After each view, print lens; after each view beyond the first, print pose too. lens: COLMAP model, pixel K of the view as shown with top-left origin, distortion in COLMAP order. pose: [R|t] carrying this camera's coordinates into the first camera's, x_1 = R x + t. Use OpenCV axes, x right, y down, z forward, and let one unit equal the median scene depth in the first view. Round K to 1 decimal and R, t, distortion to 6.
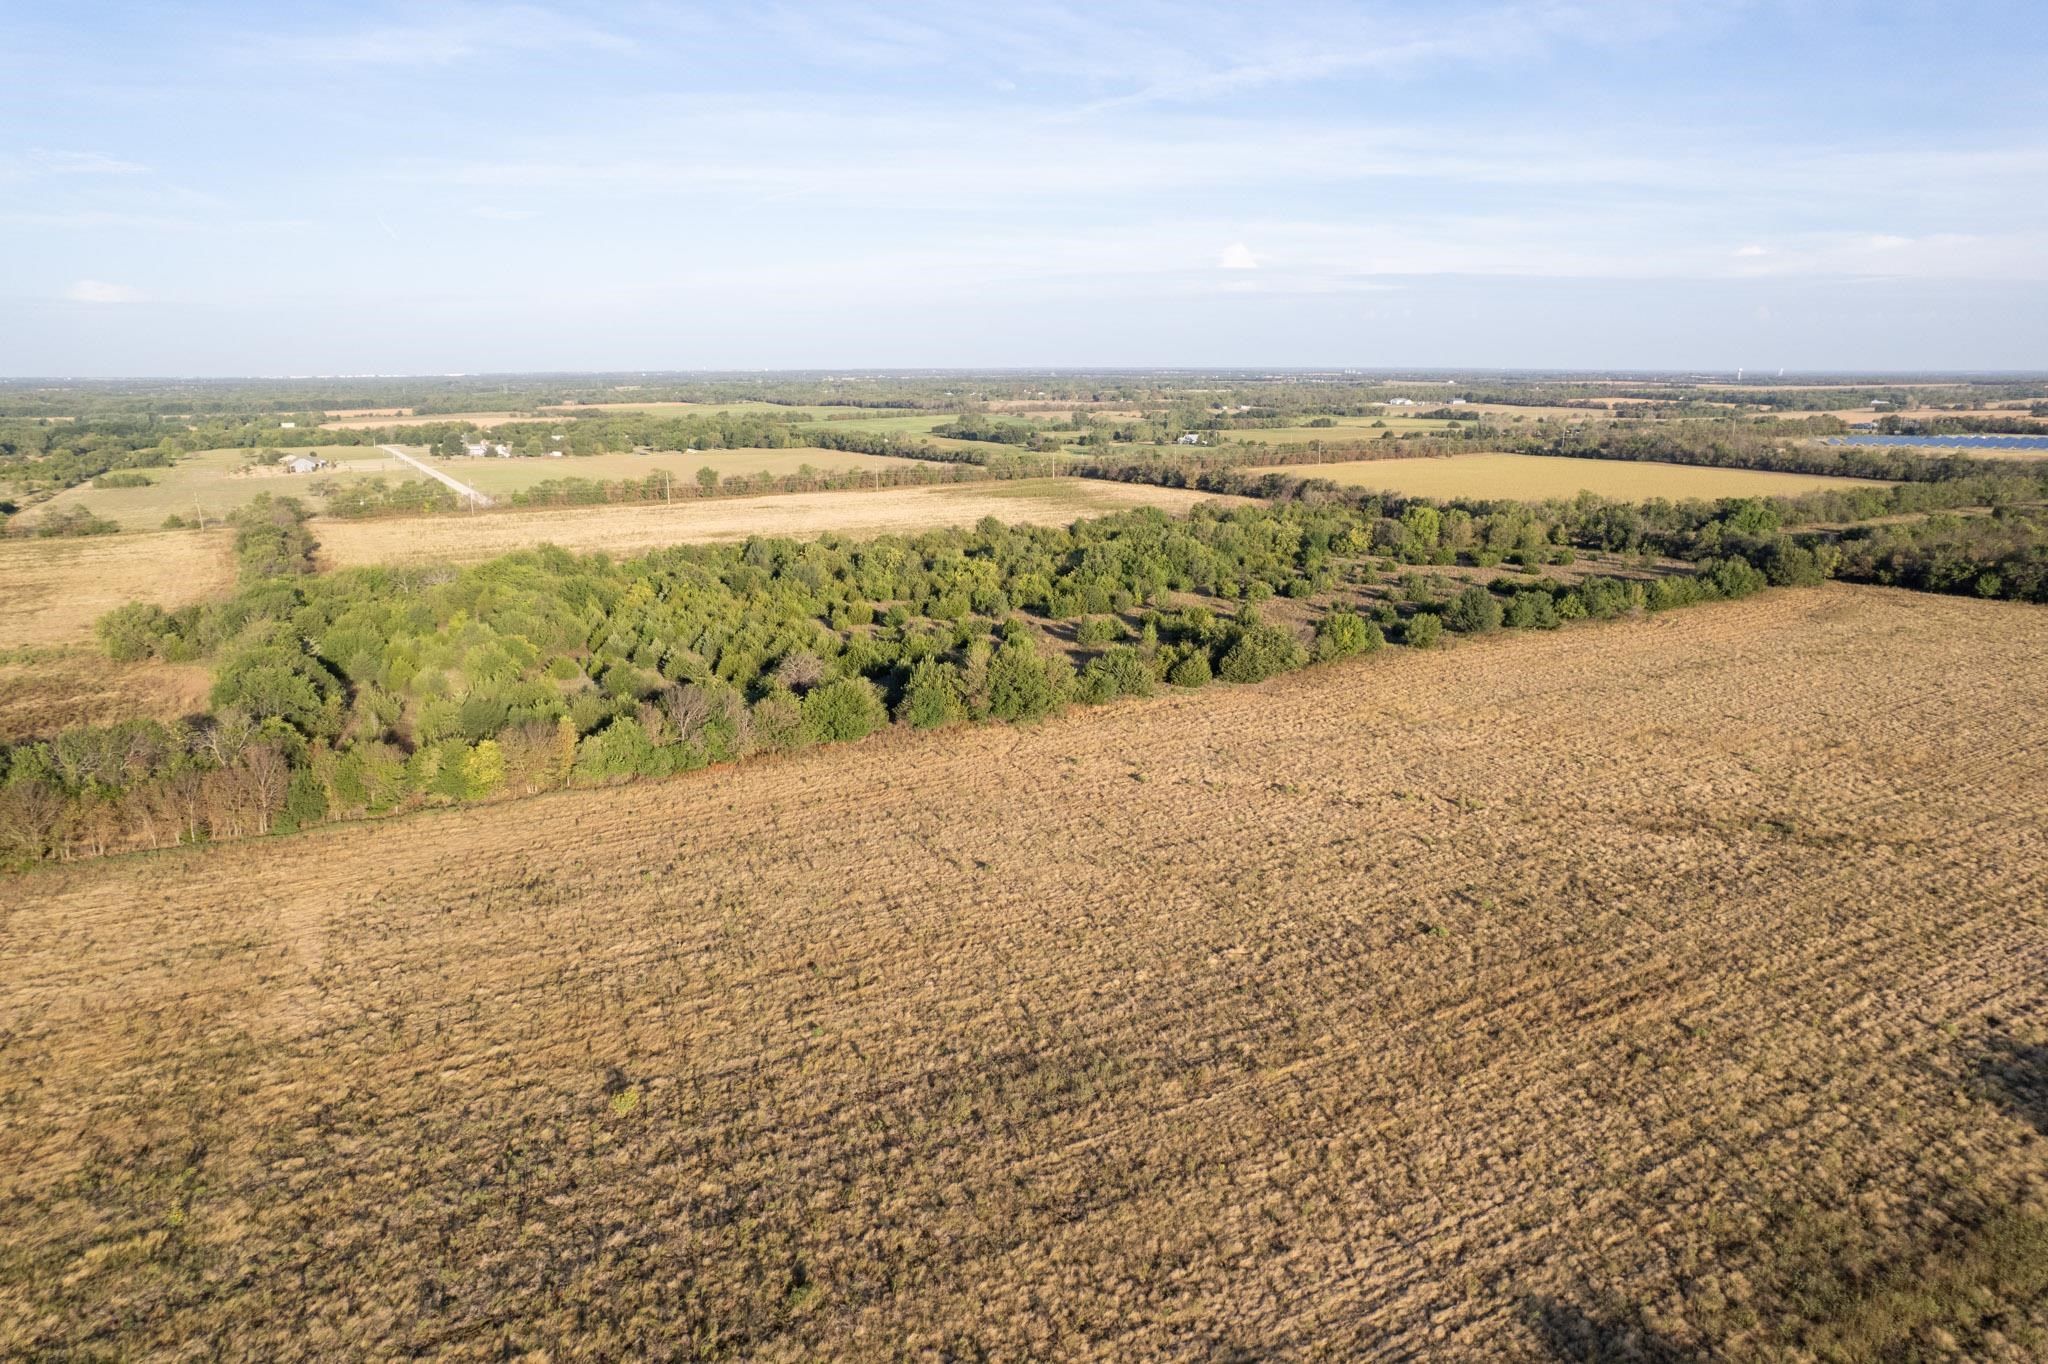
lens RADIAL K [[1311.9, 0, 1020.0], [0, 1311.9, 682.9], [0, 0, 1]] dist [-0.080845, 0.075615]
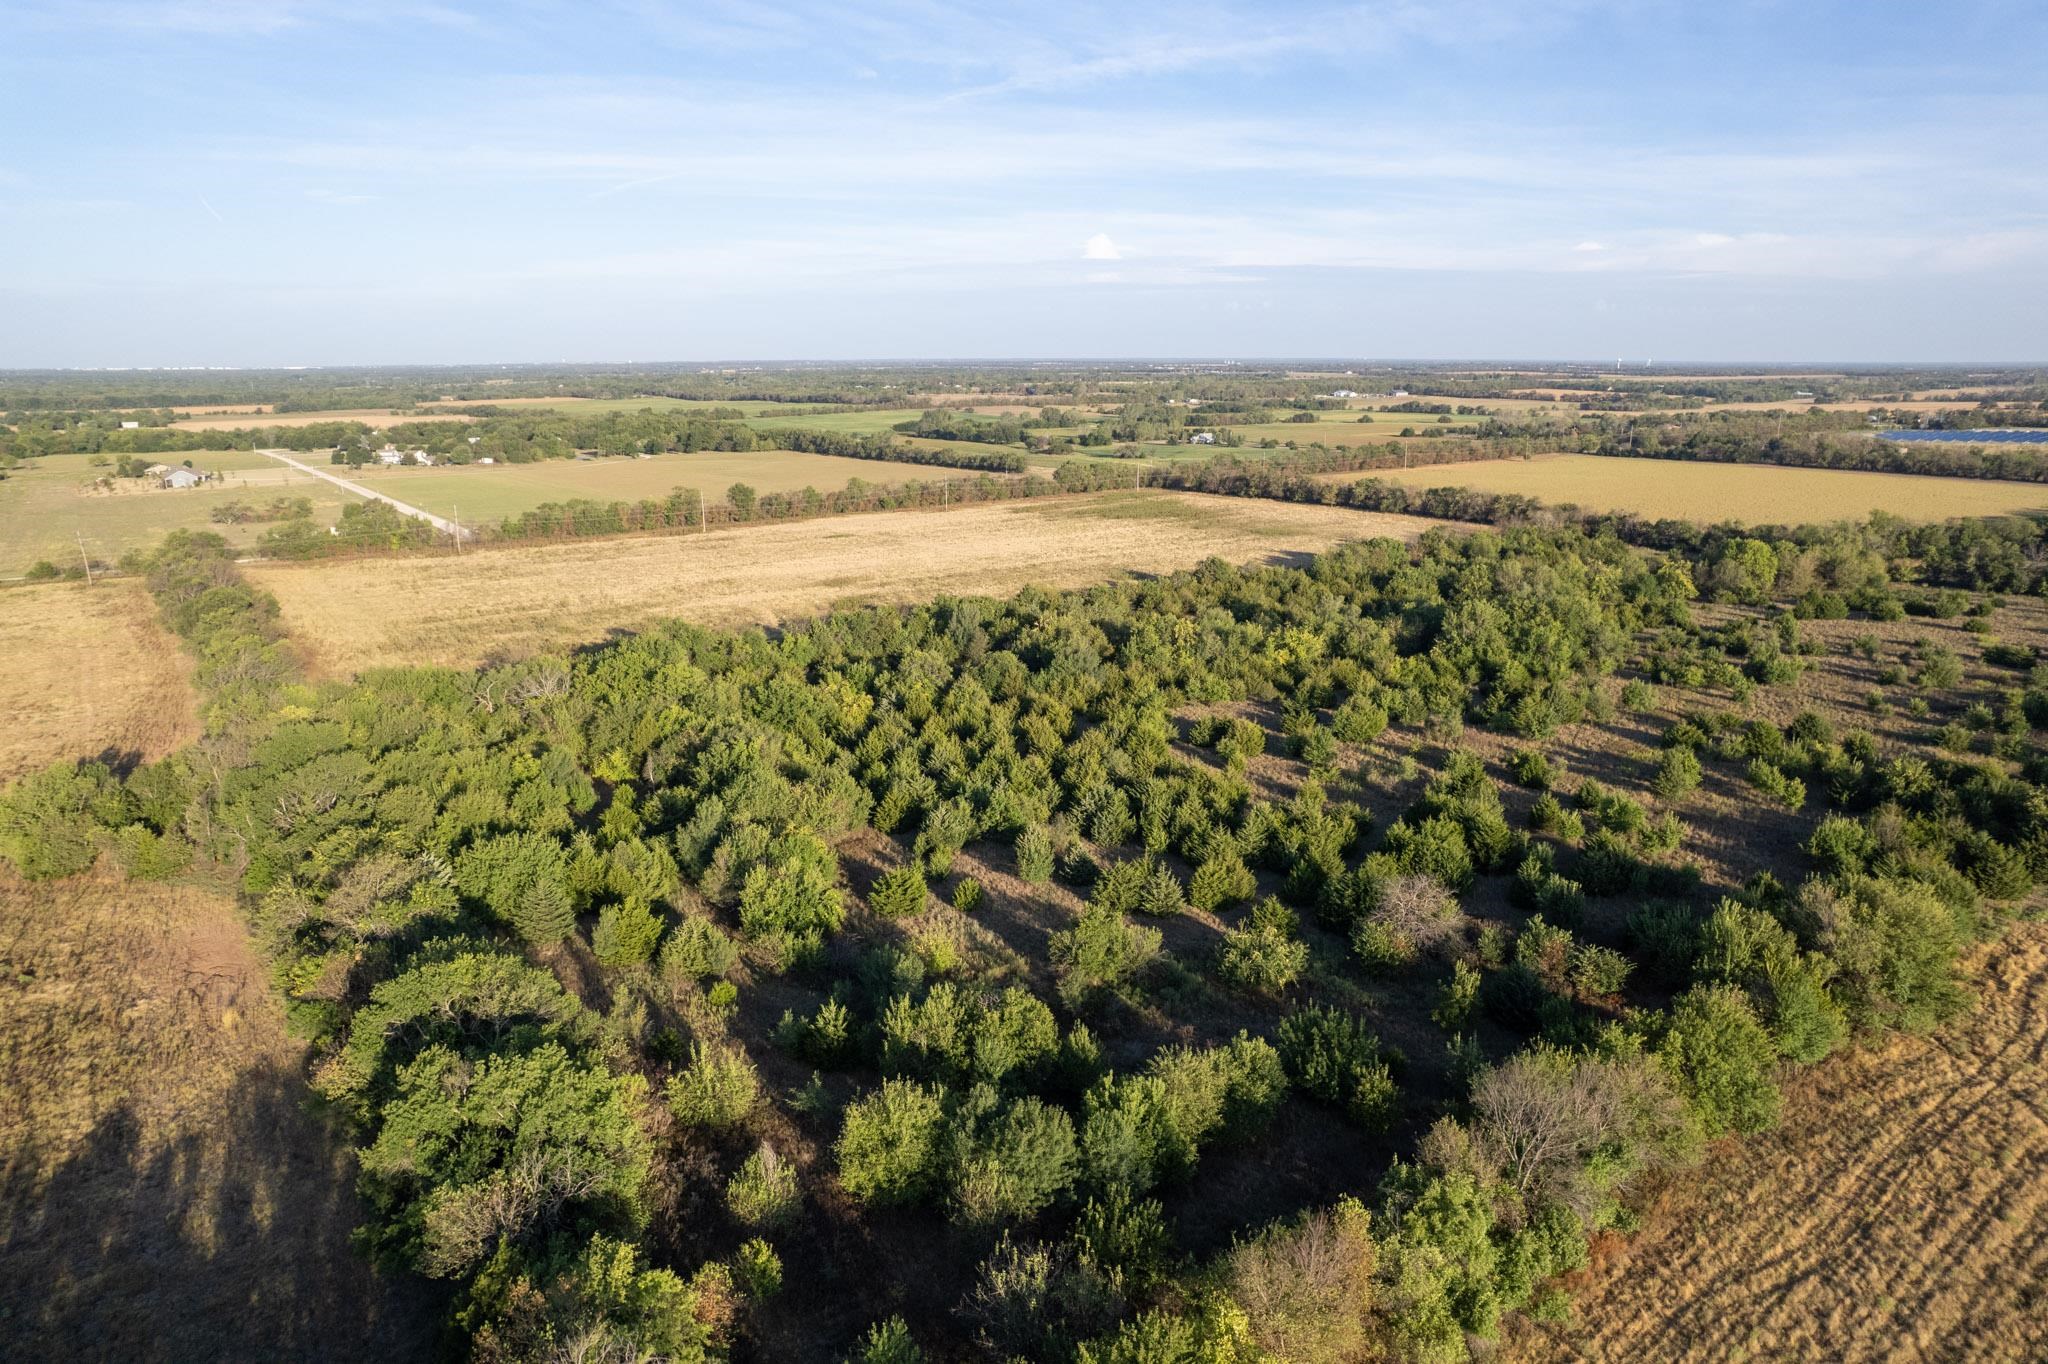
lens RADIAL K [[1311.9, 0, 1023.8], [0, 1311.9, 688.3], [0, 0, 1]] dist [-0.080845, 0.075615]
pose [[0.994663, -0.024807, 0.100151, -0.076211], [0.023759, 0.999650, 0.011635, -0.022531], [-0.100405, -0.009194, 0.994904, 0.092412]]
